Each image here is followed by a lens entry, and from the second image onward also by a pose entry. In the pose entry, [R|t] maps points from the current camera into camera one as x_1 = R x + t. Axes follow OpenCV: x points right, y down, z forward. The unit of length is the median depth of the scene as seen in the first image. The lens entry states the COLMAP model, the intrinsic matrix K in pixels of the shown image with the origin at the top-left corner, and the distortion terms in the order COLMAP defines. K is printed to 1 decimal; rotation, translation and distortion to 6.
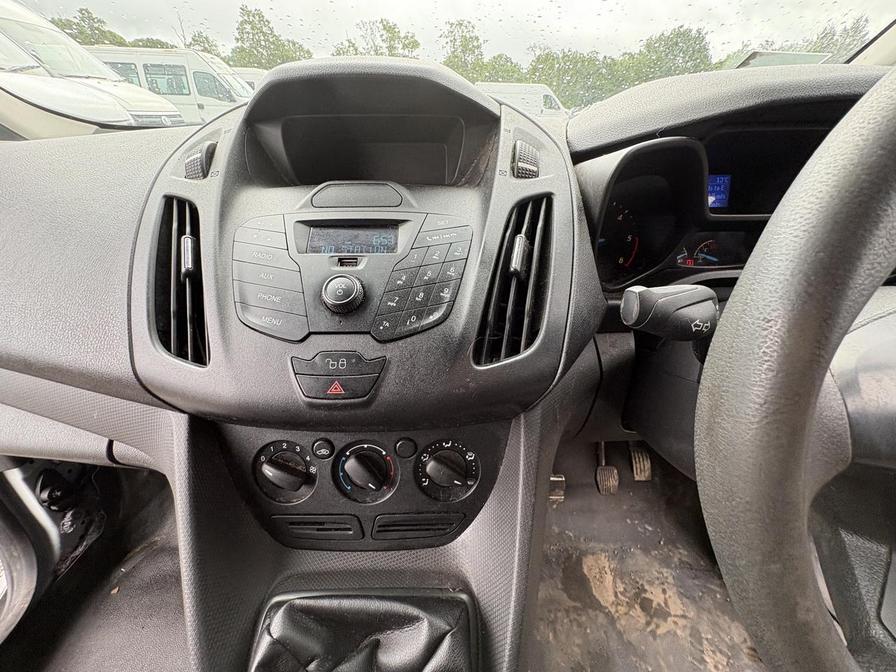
lens RADIAL K [[354.4, 0, 448.9], [0, 354.4, 338.2], [0, 0, 1]] dist [0.001255, 0.000068]
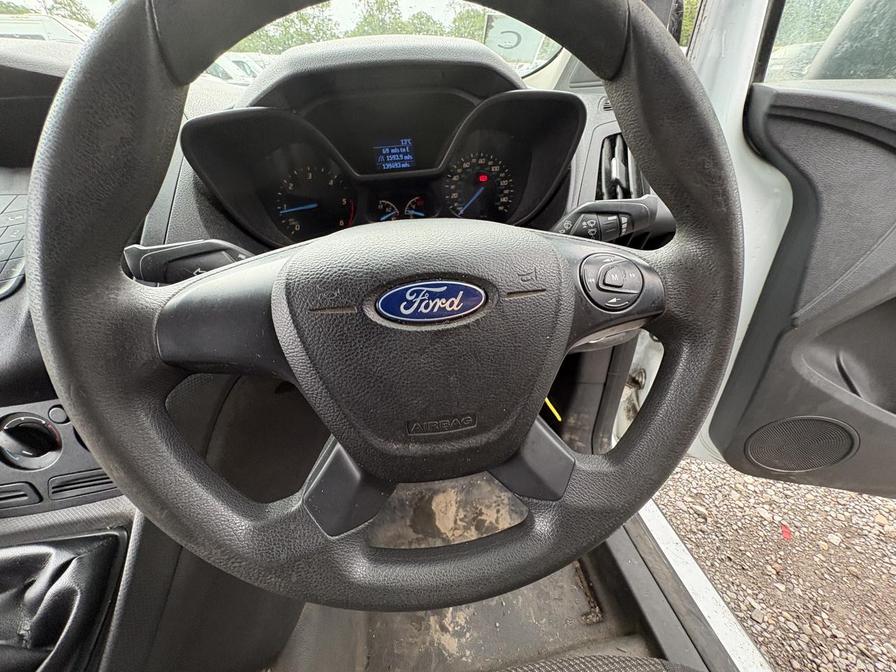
lens RADIAL K [[355.3, 0, 447.9], [0, 355.3, 338.1], [0, 0, 1]] dist [0.001848, 0.000179]
pose [[0.985898, -0.125496, 0.110707, 0.950773], [0.117925, 0.990373, 0.072490, 0.135721], [-0.118739, -0.058412, 0.991206, -0.215053]]
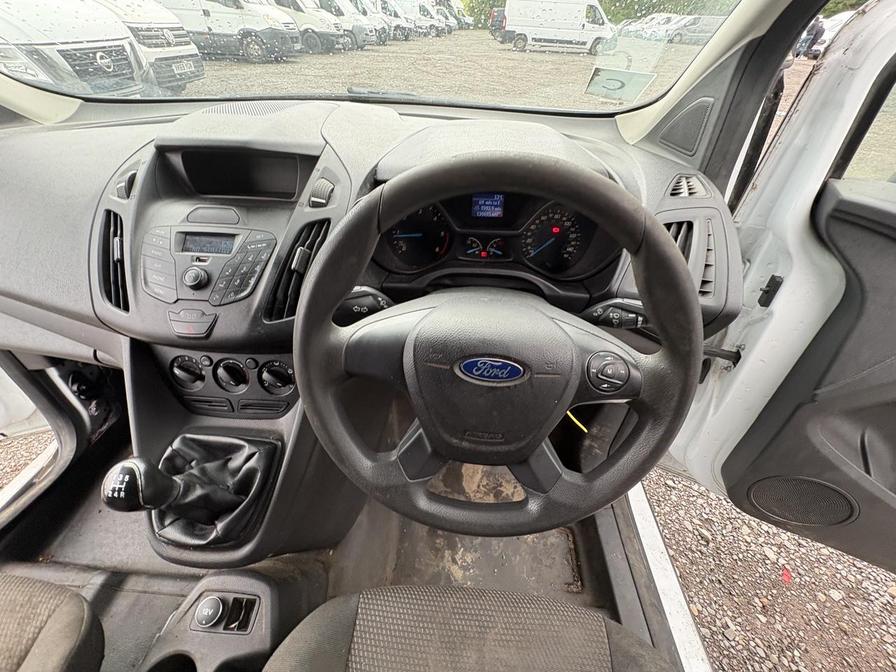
lens RADIAL K [[354.4, 0, 448.9], [0, 354.4, 338.2], [0, 0, 1]] dist [0.001255, 0.000068]
pose [[0.997165, 0.062254, -0.042275, 0.908748], [-0.054542, 0.984960, 0.163946, -0.156936], [0.051845, -0.161176, 0.985563, -0.658712]]
